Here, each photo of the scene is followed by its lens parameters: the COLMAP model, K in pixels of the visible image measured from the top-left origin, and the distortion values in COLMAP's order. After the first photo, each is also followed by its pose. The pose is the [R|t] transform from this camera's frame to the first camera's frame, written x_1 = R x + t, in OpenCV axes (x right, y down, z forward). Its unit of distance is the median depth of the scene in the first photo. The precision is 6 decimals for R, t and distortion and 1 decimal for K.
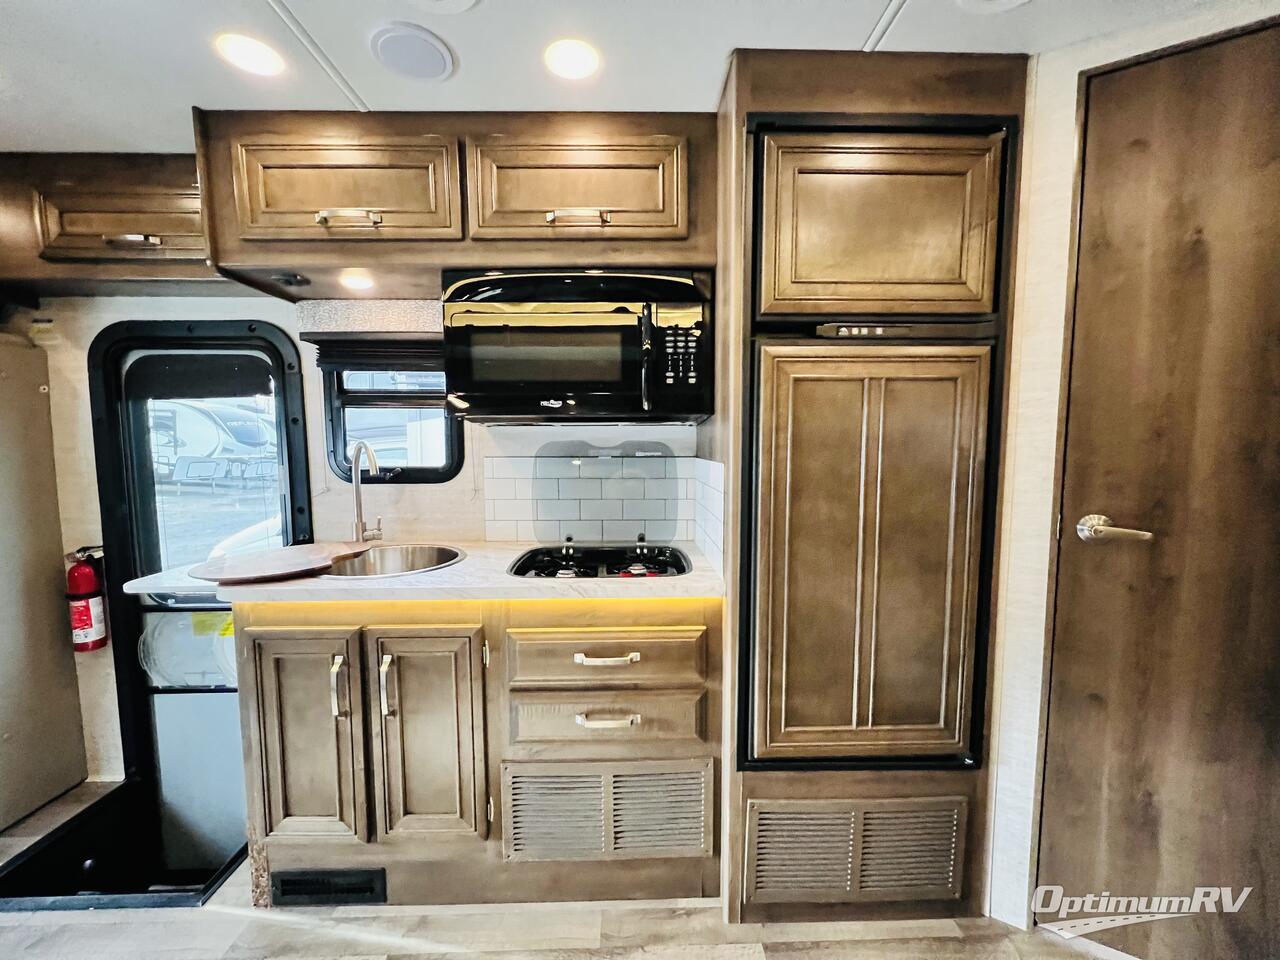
lens RADIAL K [[508.5, 0, 640.6], [0, 508.5, 482.3], [0, 0, 1]] dist [-0.000171, -0.000418]
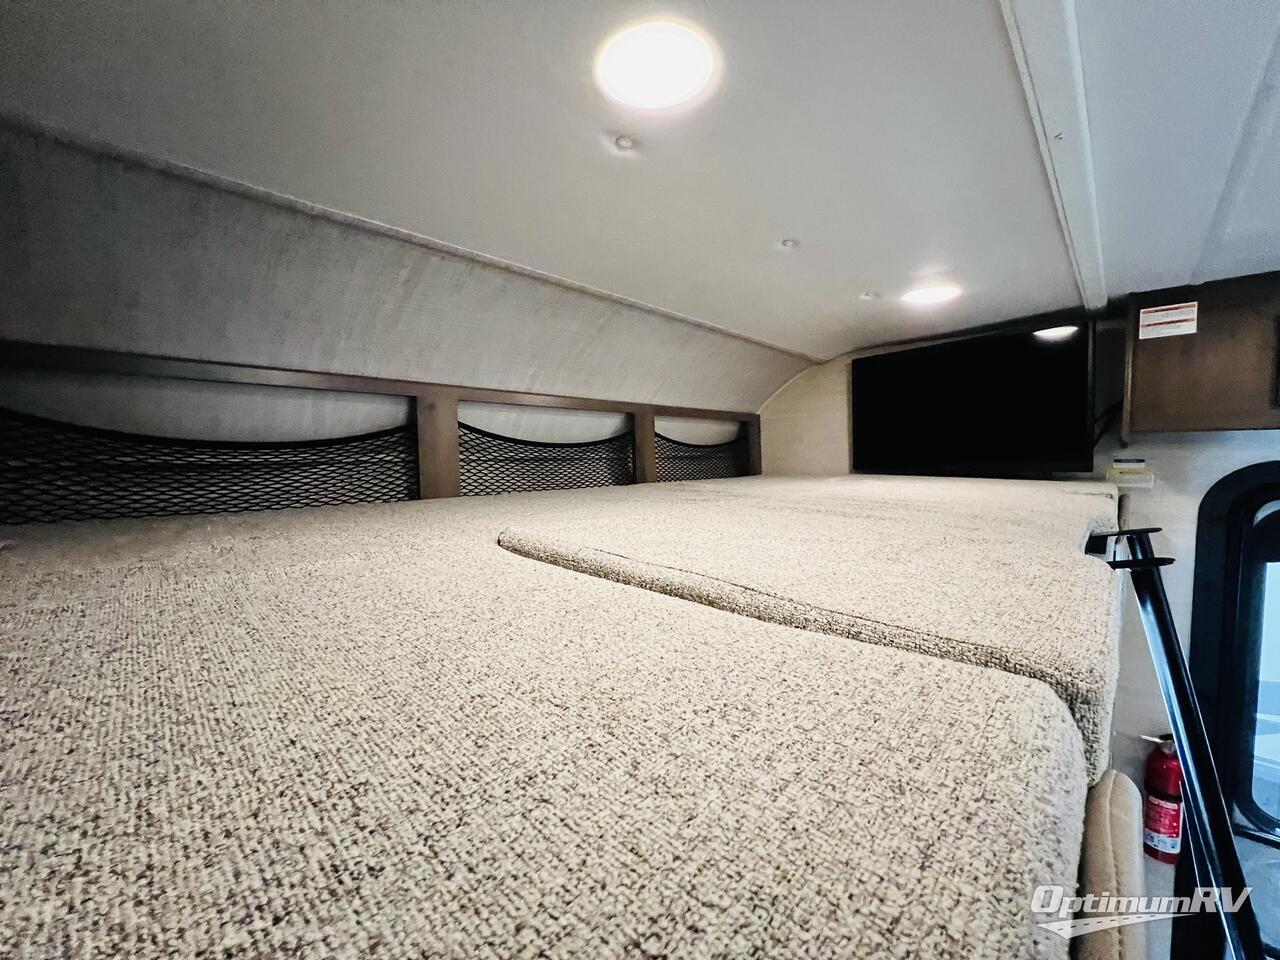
lens RADIAL K [[513.5, 0, 639.9], [0, 513.5, 480.8], [0, 0, 1]] dist [-0.001046, -0.000214]
pose [[0.709236, 0.035794, -0.704062, -1.501919], [-0.051117, 0.998692, -0.000719, -0.312967], [0.703116, 0.036499, 0.710138, -0.265495]]
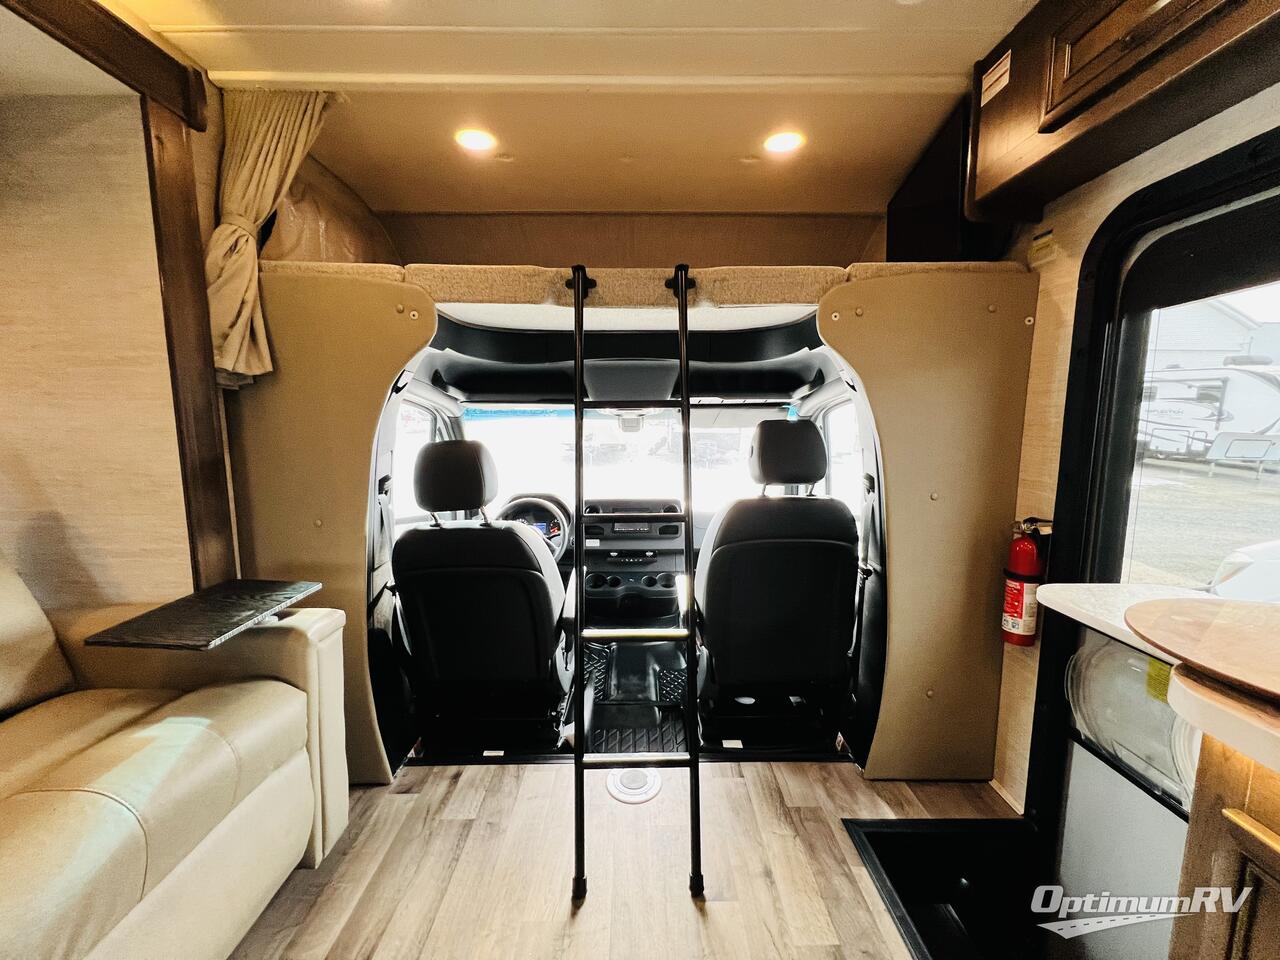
lens RADIAL K [[508.5, 0, 640.6], [0, 508.5, 482.3], [0, 0, 1]] dist [-0.000171, -0.000418]
pose [[-0.017698, 0.127848, -0.991636, -0.403190], [-0.081244, 0.988328, 0.128872, 0.027241], [0.996537, 0.082845, -0.007104, 0.517638]]
